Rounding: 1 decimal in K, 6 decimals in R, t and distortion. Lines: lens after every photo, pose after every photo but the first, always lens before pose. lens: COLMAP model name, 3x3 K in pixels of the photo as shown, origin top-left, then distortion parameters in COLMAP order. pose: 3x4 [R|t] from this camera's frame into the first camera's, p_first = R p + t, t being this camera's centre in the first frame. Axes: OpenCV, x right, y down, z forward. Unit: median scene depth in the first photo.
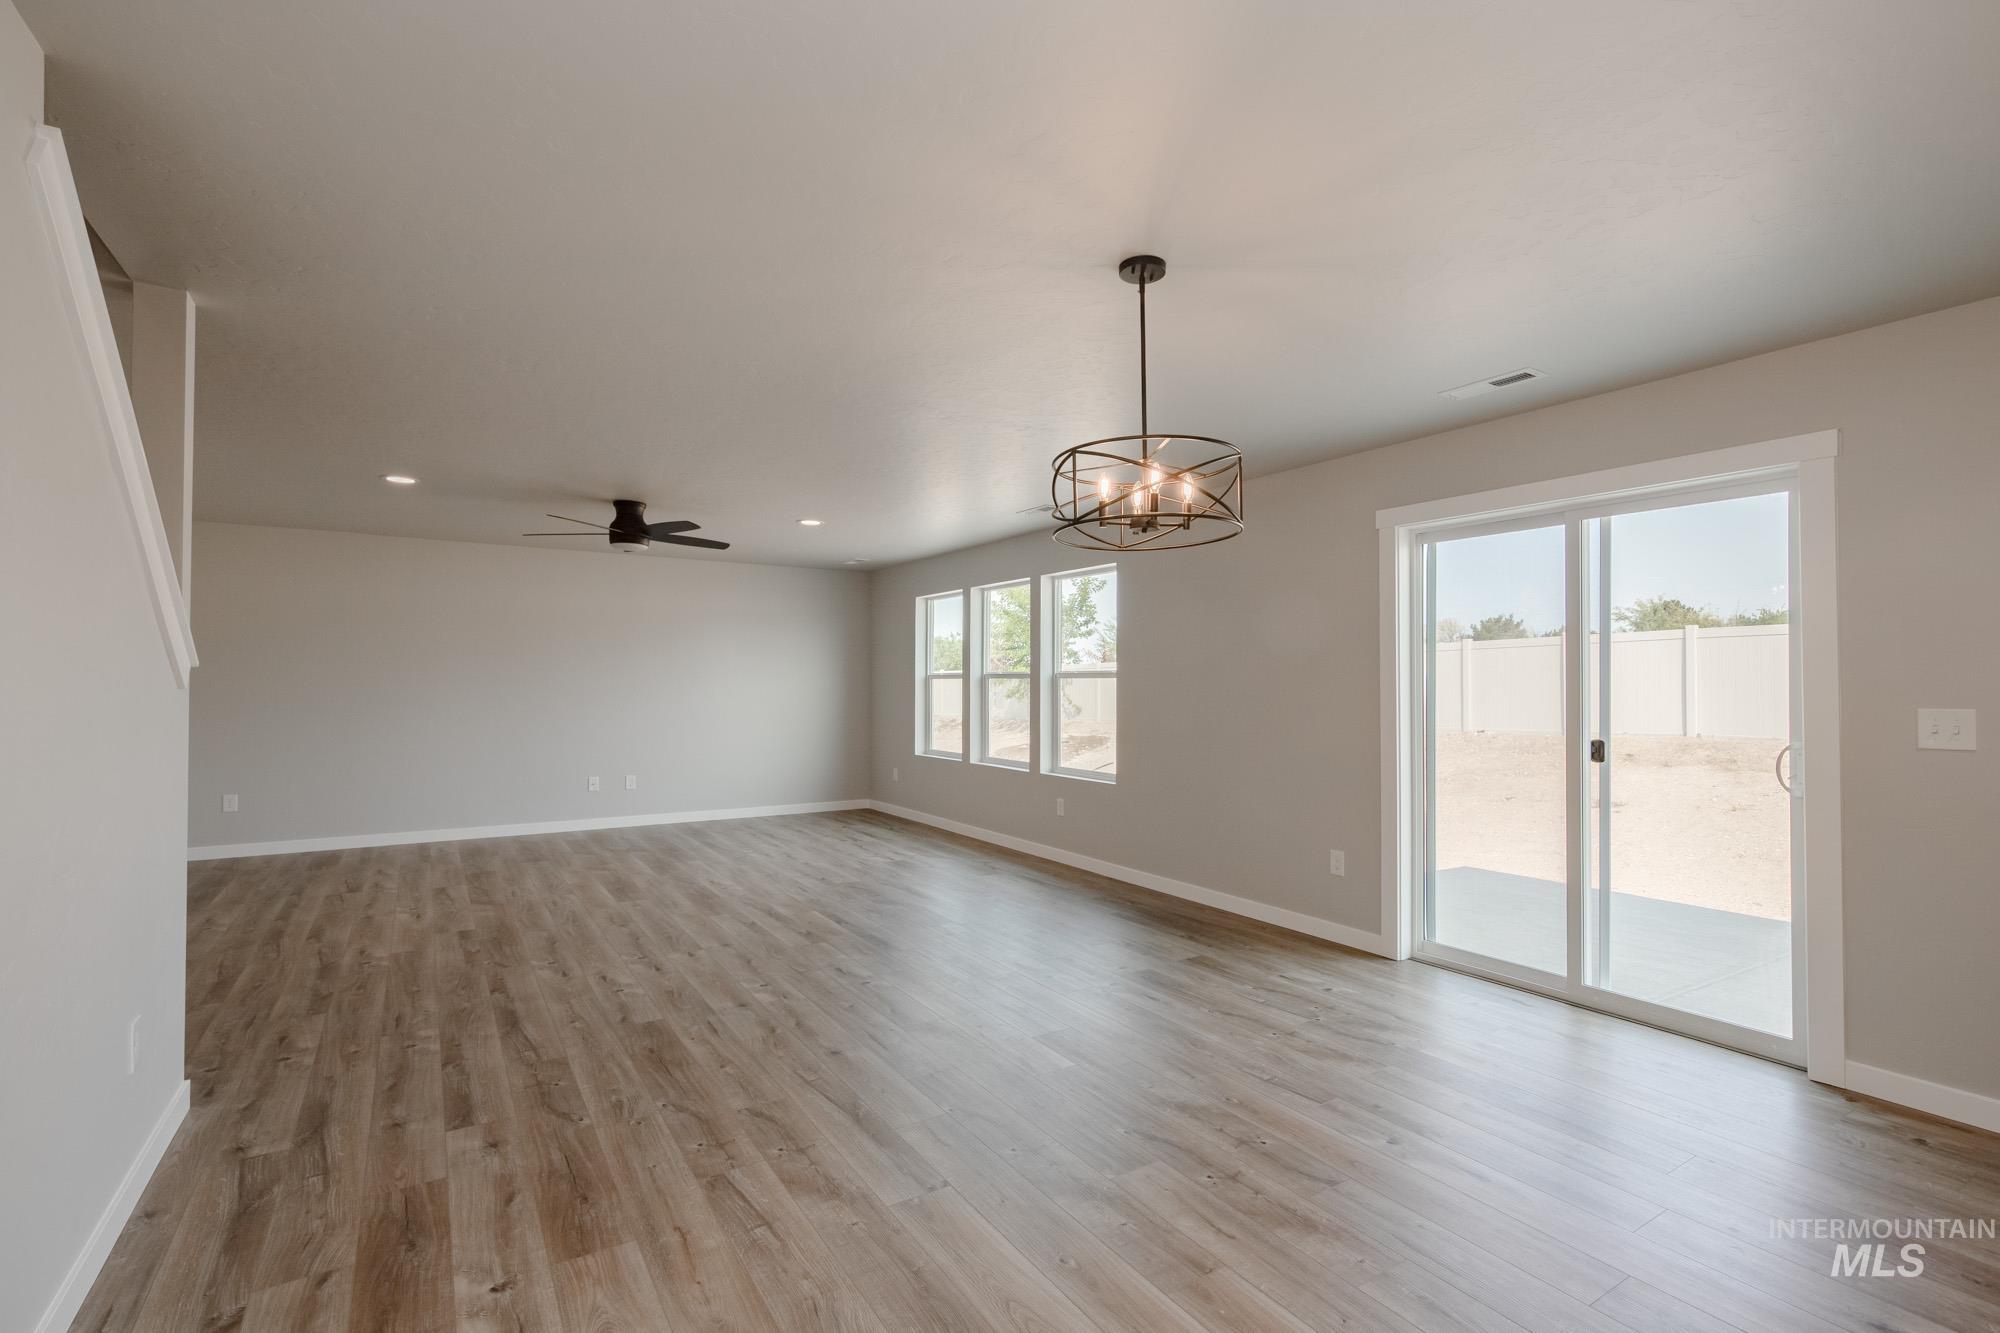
lens RADIAL K [[902.7, 0, 997.6], [0, 902.7, 676.3], [0, 0, 1]] dist [0.016250, -0.006347]
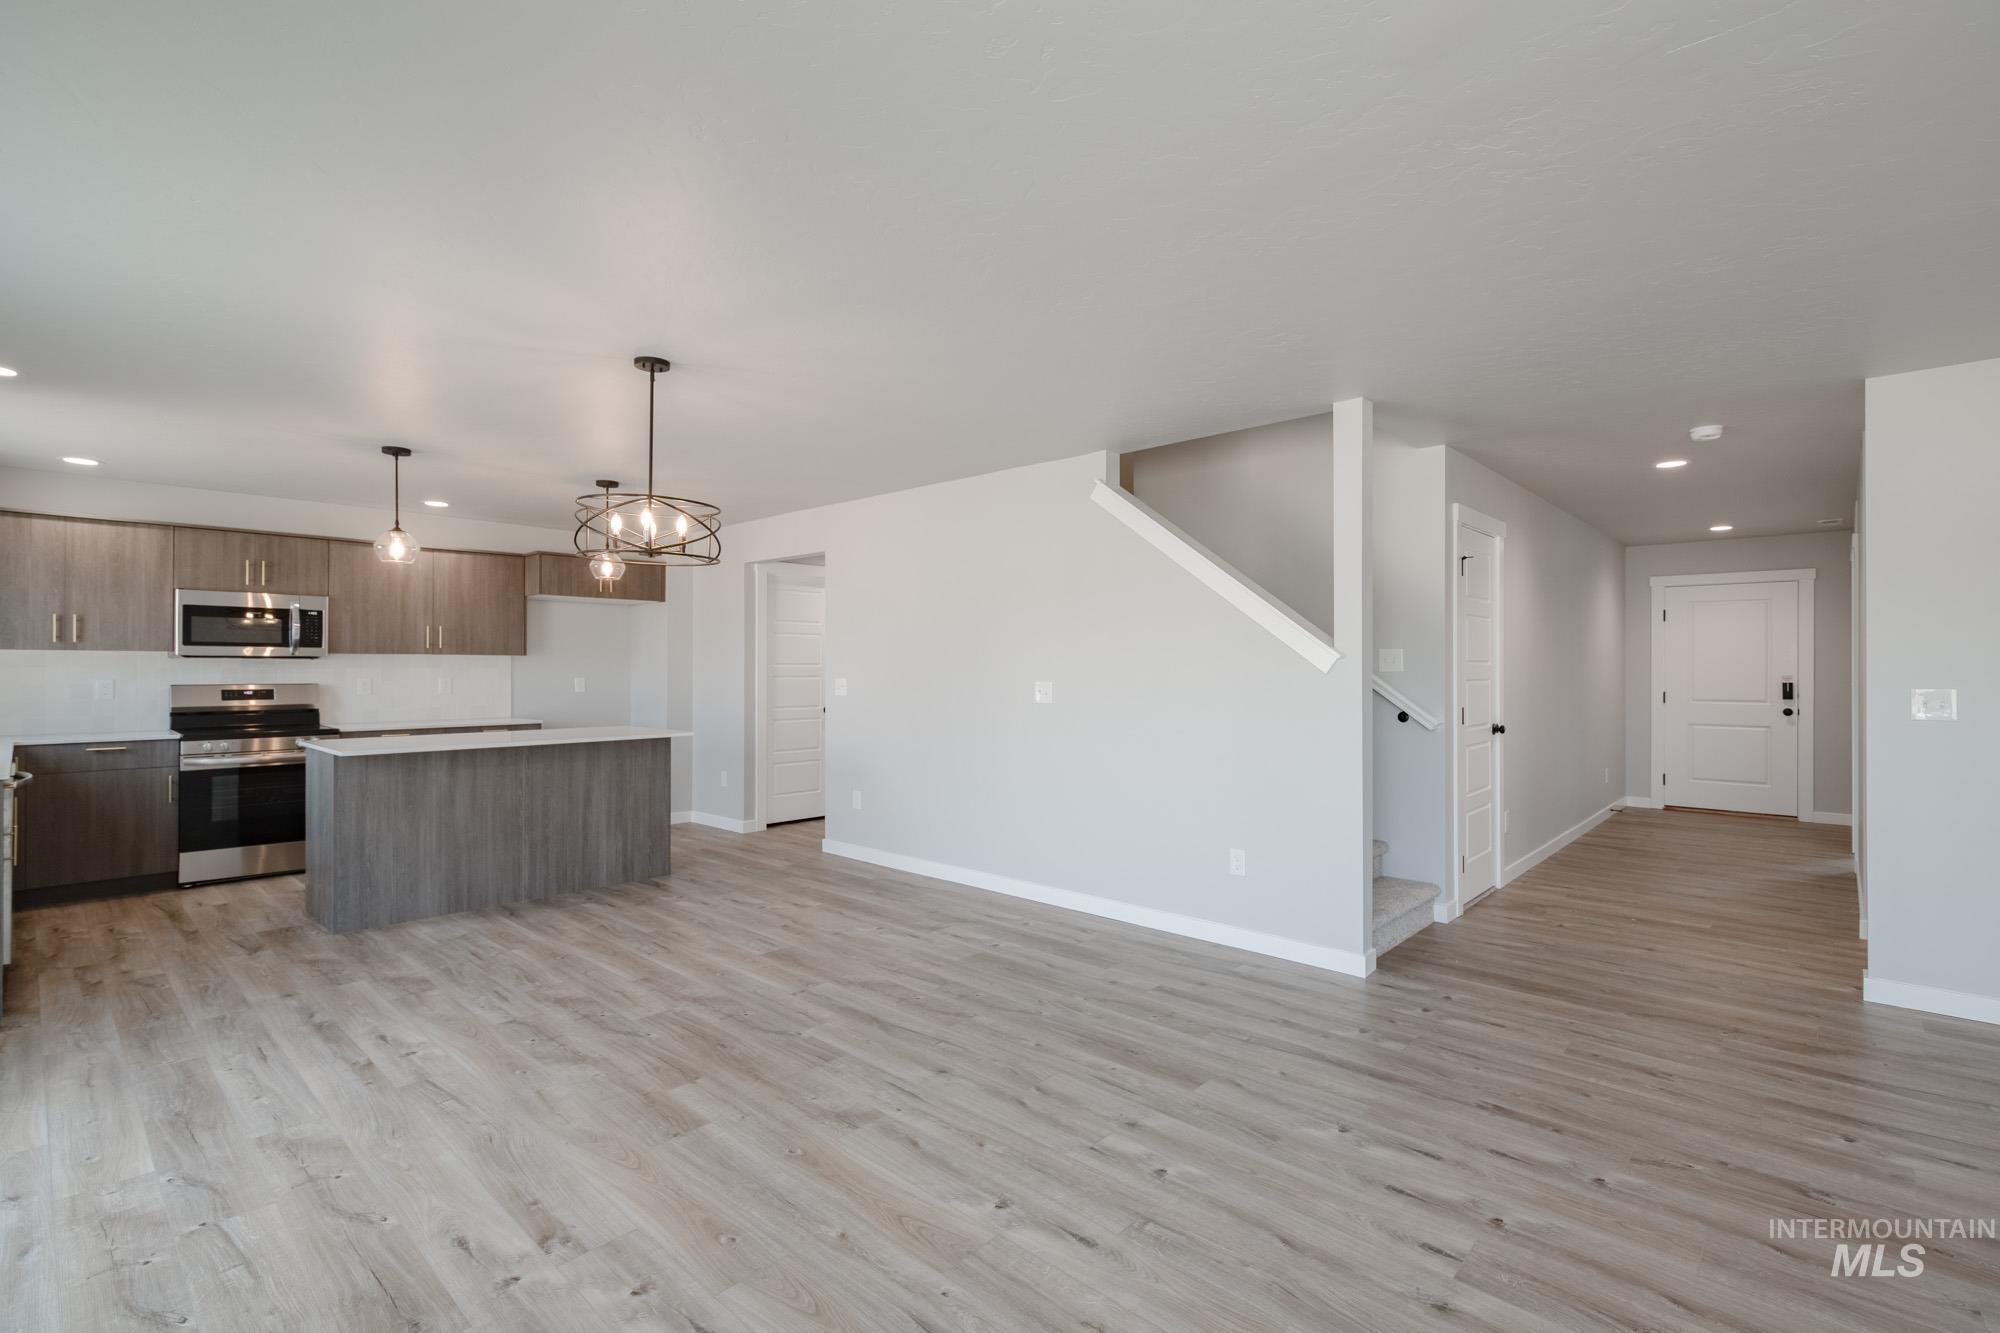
lens RADIAL K [[902.7, 0, 999.2], [0, 902.7, 667.6], [0, 0, 1]] dist [0.016250, -0.006347]
pose [[-0.967302, -0.004810, -0.253580, -0.001553], [-0.002611, 0.999956, -0.009005, 0.014318], [0.253612, -0.008048, -0.967272, 1.636432]]
